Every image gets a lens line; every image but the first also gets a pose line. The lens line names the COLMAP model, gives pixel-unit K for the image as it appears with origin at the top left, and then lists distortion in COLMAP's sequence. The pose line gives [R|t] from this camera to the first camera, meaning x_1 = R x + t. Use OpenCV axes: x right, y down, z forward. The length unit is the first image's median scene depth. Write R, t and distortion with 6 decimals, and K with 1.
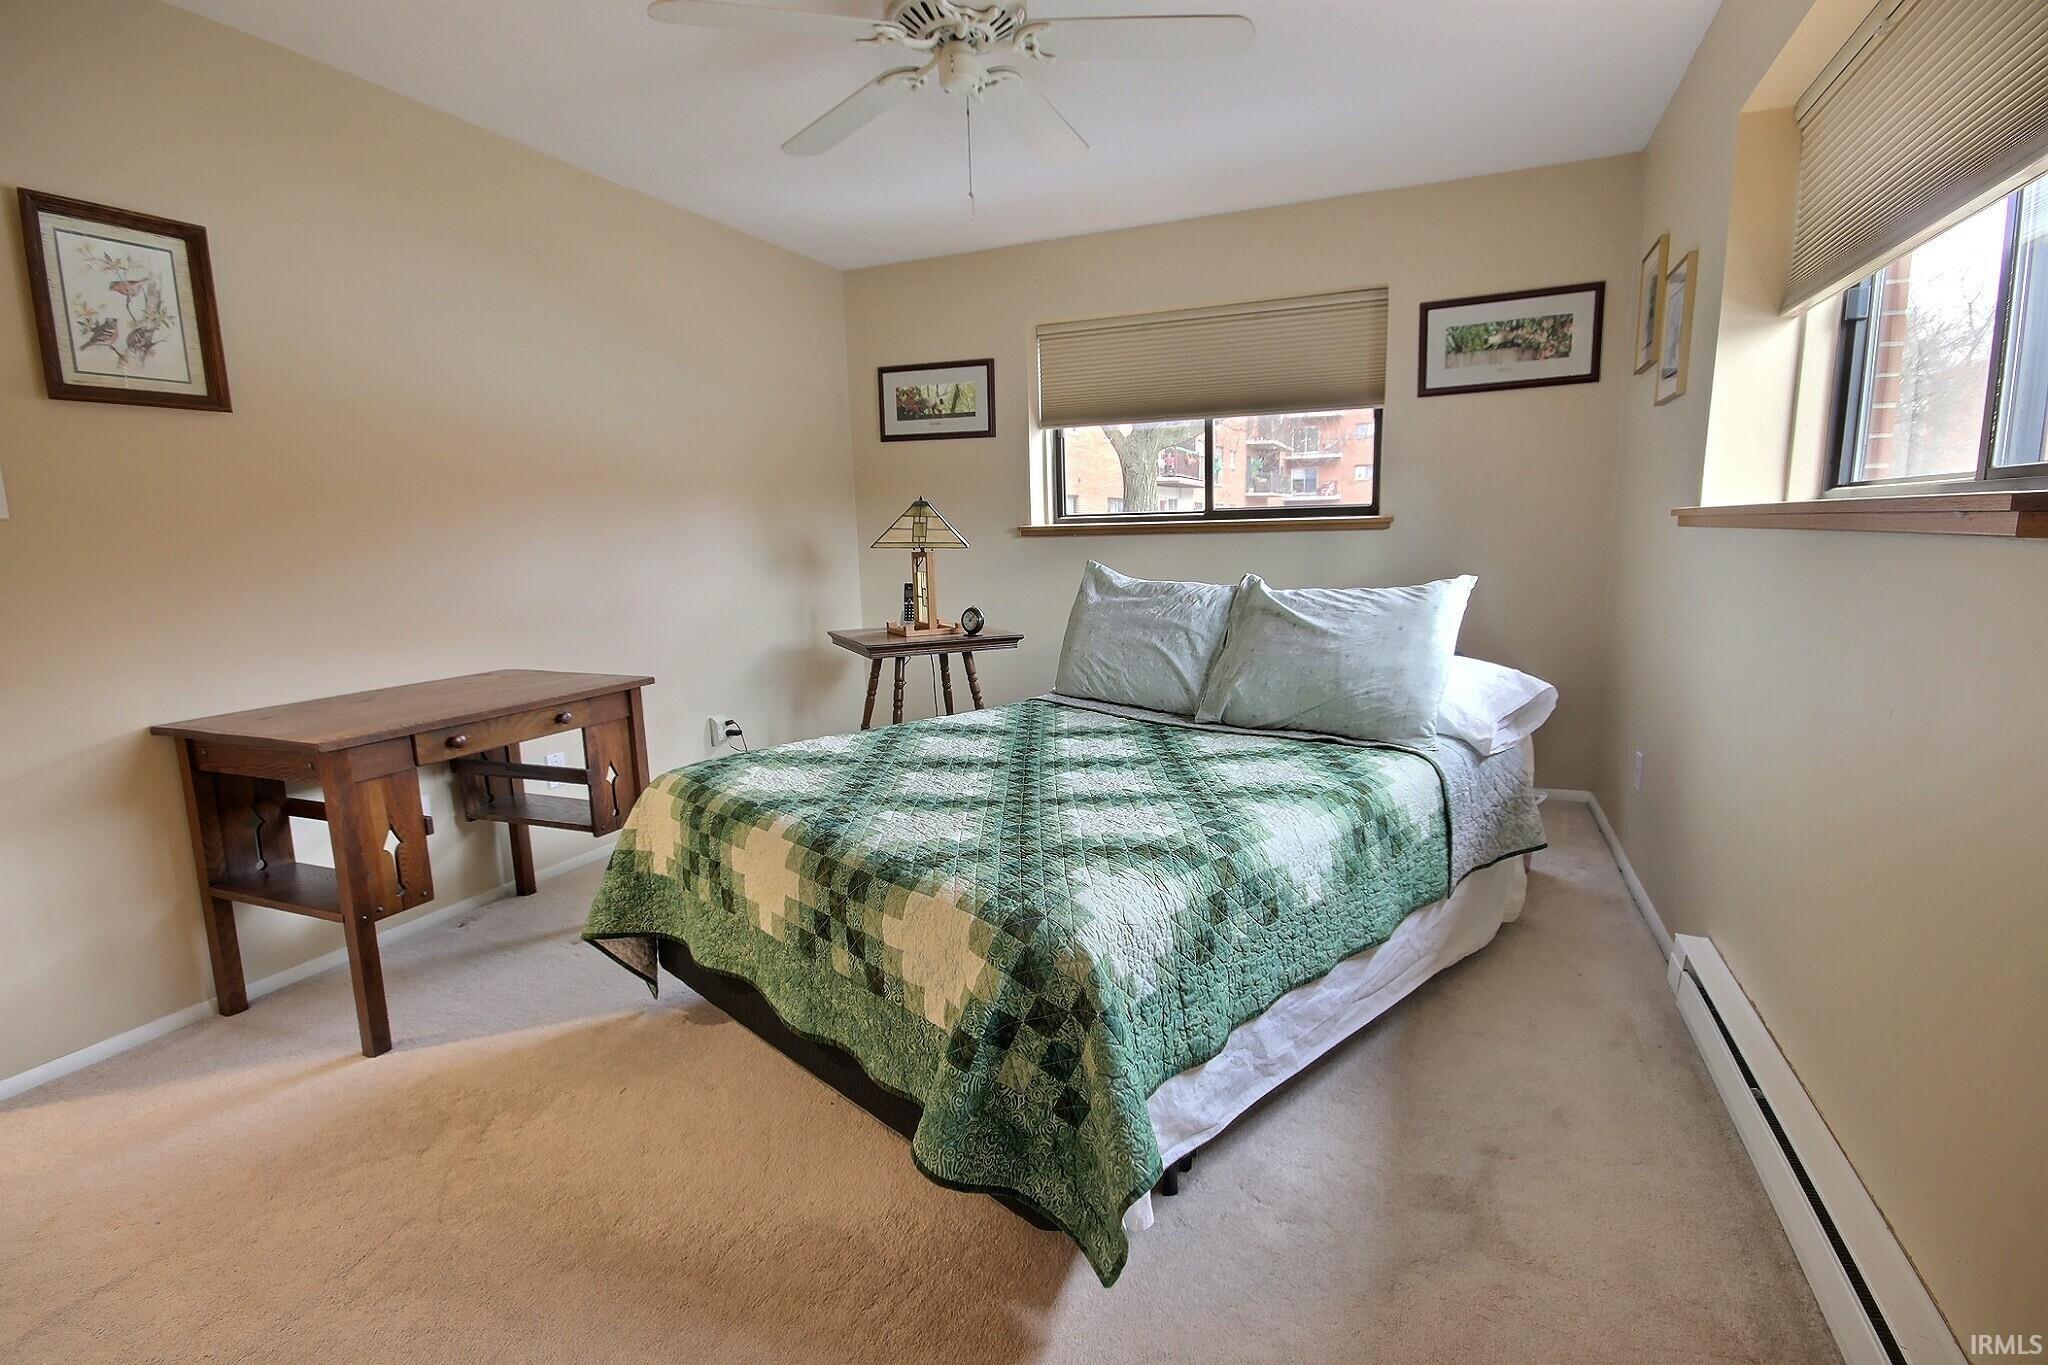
lens RADIAL K [[953.8, 0, 1043.8], [0, 953.8, 681.6], [0, 0, 1]] dist [-0.004044, -0.001786]
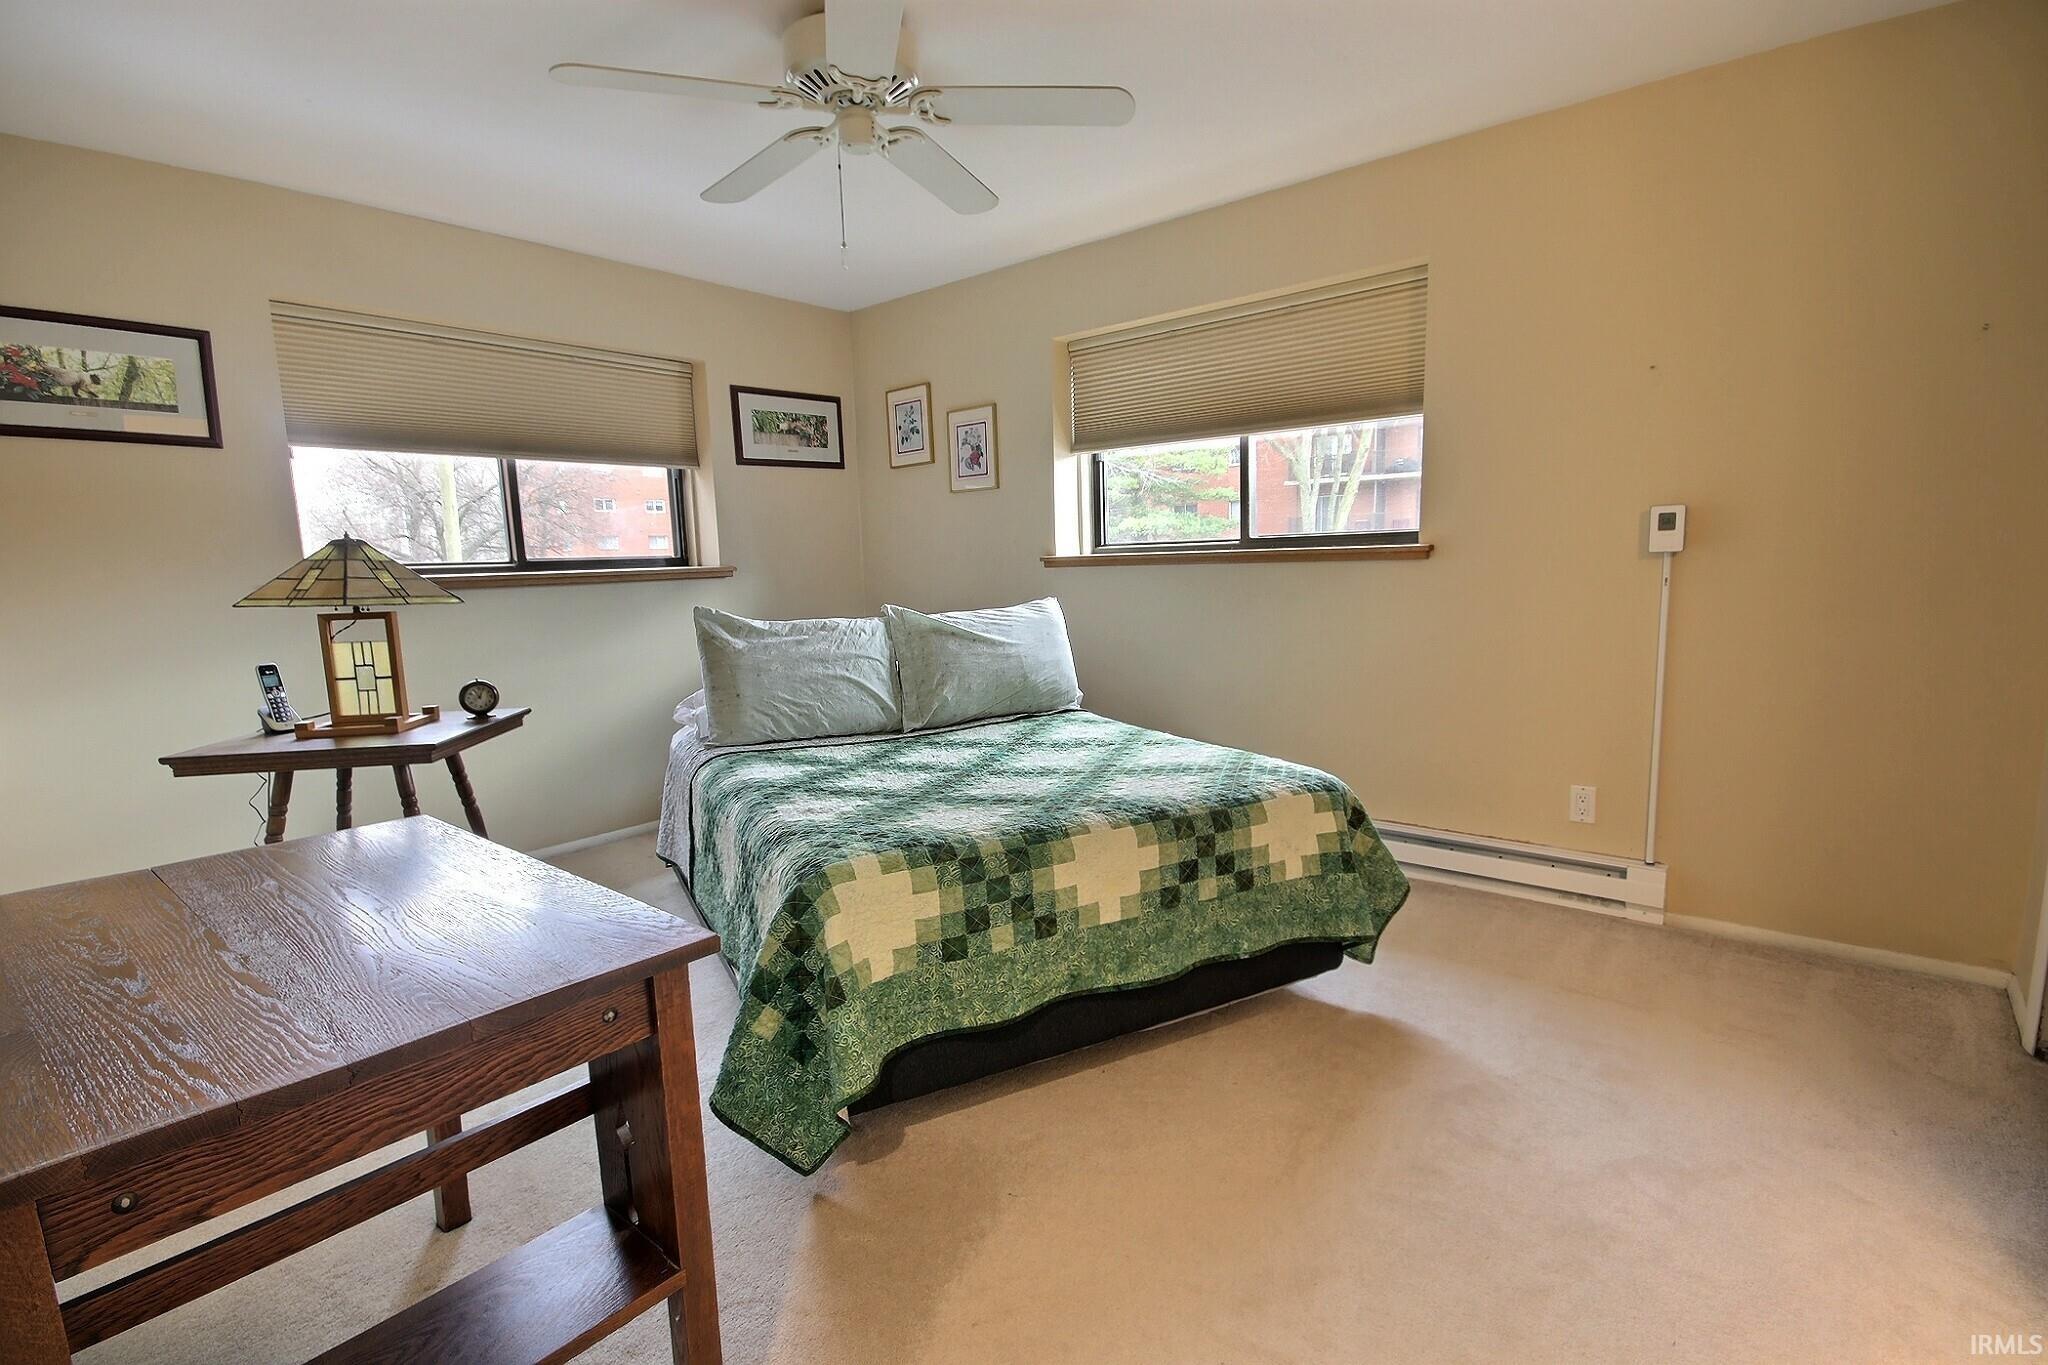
lens RADIAL K [[953.8, 0, 1042.3], [0, 953.8, 688.1], [0, 0, 1]] dist [-0.004044, -0.001786]
pose [[0.305162, -0.112403, 0.945644, -0.648761], [0.174029, 0.982870, 0.060668, -0.039199], [-0.936264, 0.146056, 0.319496, 0.337600]]
